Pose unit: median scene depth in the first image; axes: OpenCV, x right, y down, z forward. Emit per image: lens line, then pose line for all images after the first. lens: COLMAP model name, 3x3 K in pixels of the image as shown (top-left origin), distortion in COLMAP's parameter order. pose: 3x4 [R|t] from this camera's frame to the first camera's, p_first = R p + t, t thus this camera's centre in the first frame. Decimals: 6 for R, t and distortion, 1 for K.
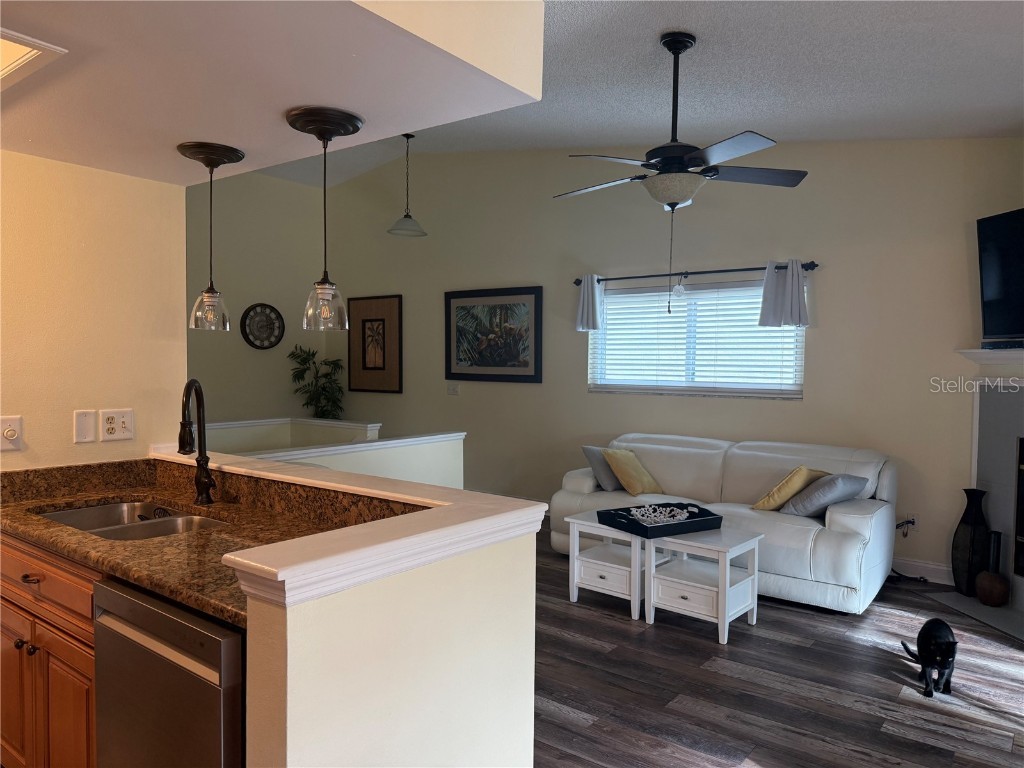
lens RADIAL K [[717.5, 0, 510.8], [0, 717.5, 386.5], [0, 0, 1]] dist [0.118838, -0.187017]
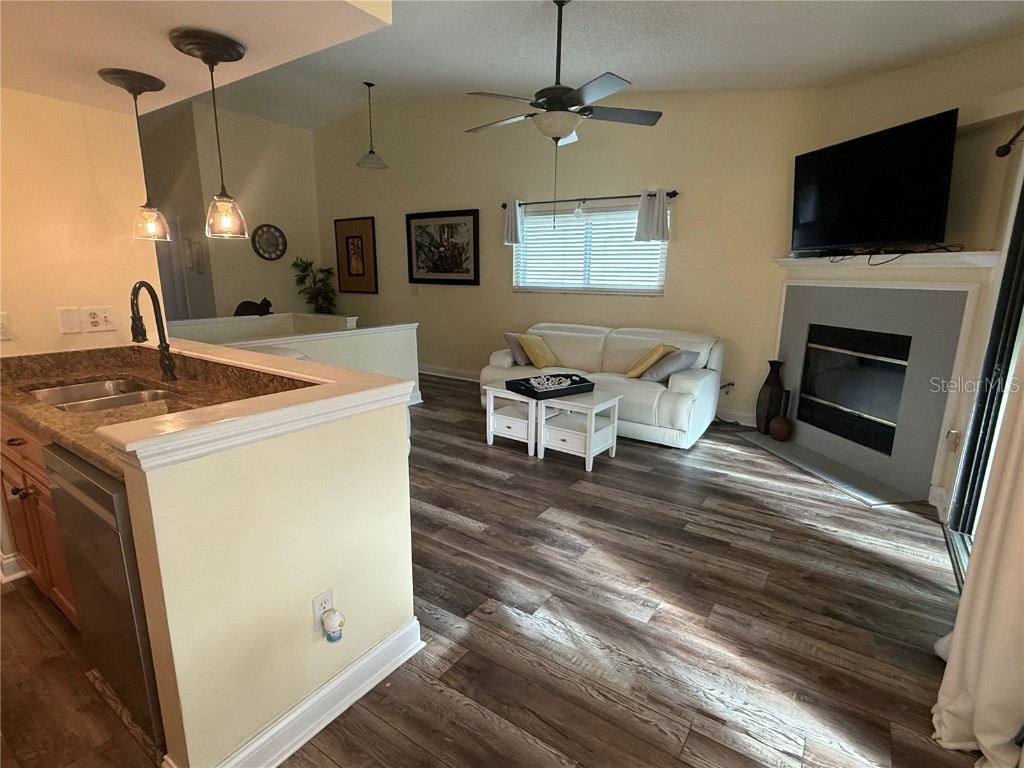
lens RADIAL K [[512.6, 0, 512.0], [0, 512.6, 384.0], [0, 0, 1]] dist [-0.001451, 0.000499]
pose [[0.998556, -0.013511, 0.051986, 0.076514], [0.003834, 0.983307, 0.181915, 0.003123], [-0.053576, -0.181454, 0.981939, 0.049108]]
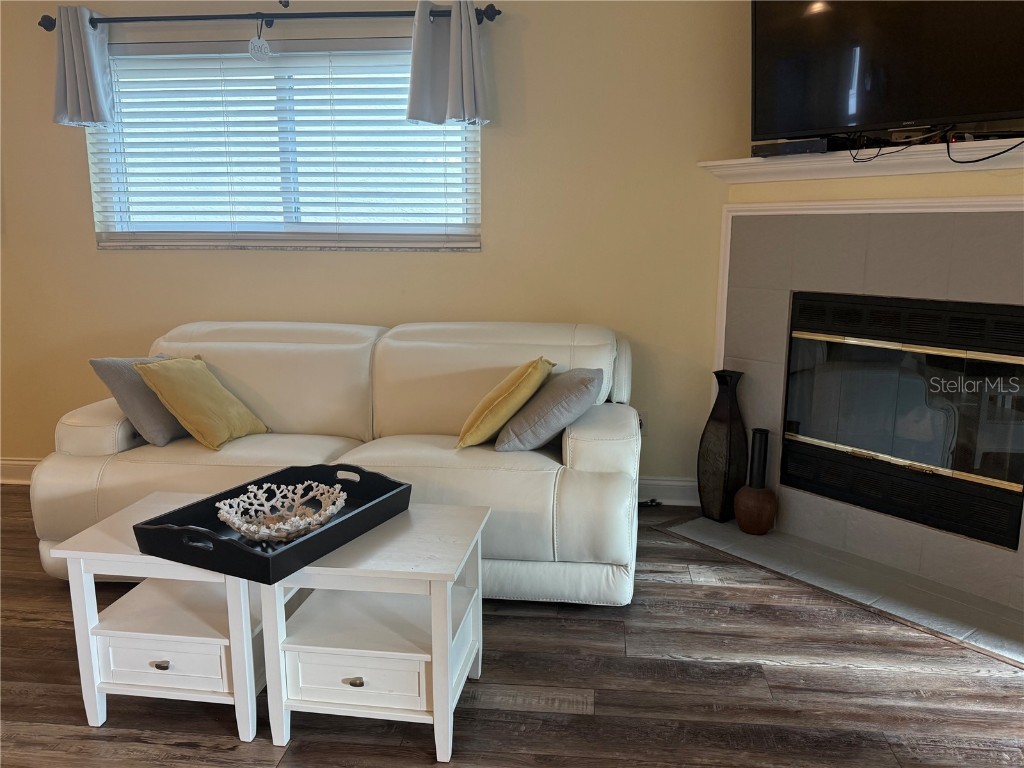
lens RADIAL K [[817.4, 0, 512.0], [0, 817.4, 384.0], [0, 0, 1]] dist [0.072782, -0.097406]
pose [[0.852881, -0.113772, 0.509558, 0.066458], [0.029311, 0.984863, 0.170837, 0.015164], [-0.521282, -0.130768, 0.843306, 0.456493]]
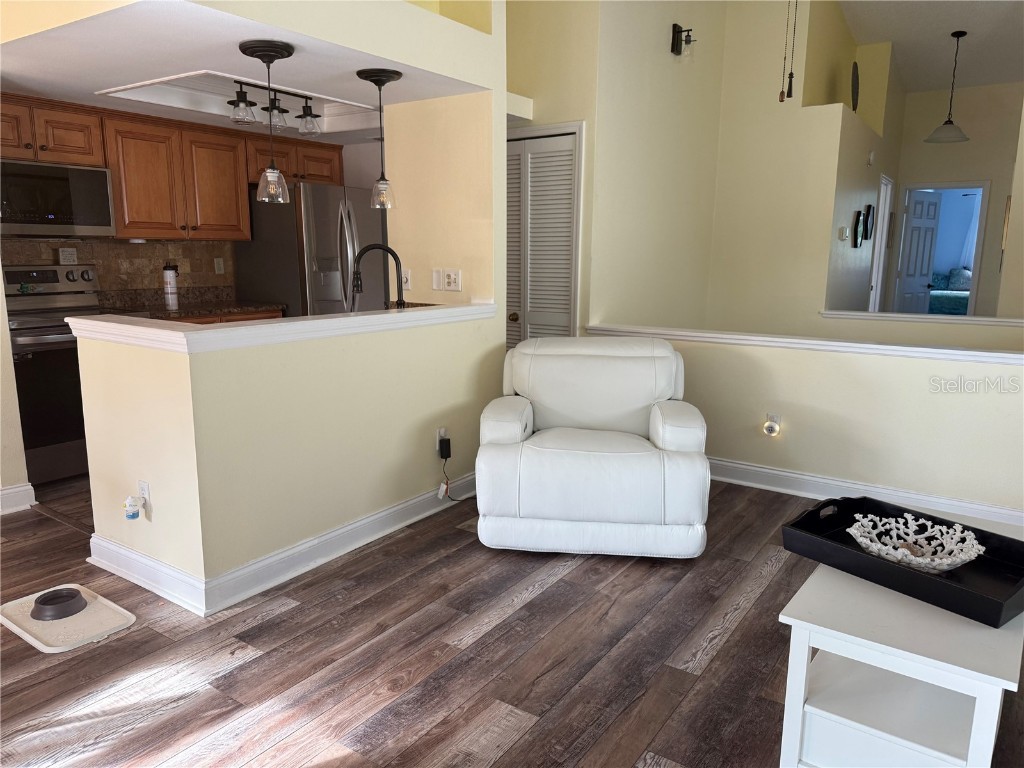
lens RADIAL K [[715.2, 0, 510.4], [0, 715.2, 388.3], [0, 0, 1]] dist [0.001819, -0.007430]
pose [[0.051838, 0.174048, -0.983372, 0.579769], [-0.031712, 0.984486, 0.172574, 0.009548], [0.998152, 0.022239, 0.056553, 0.657995]]
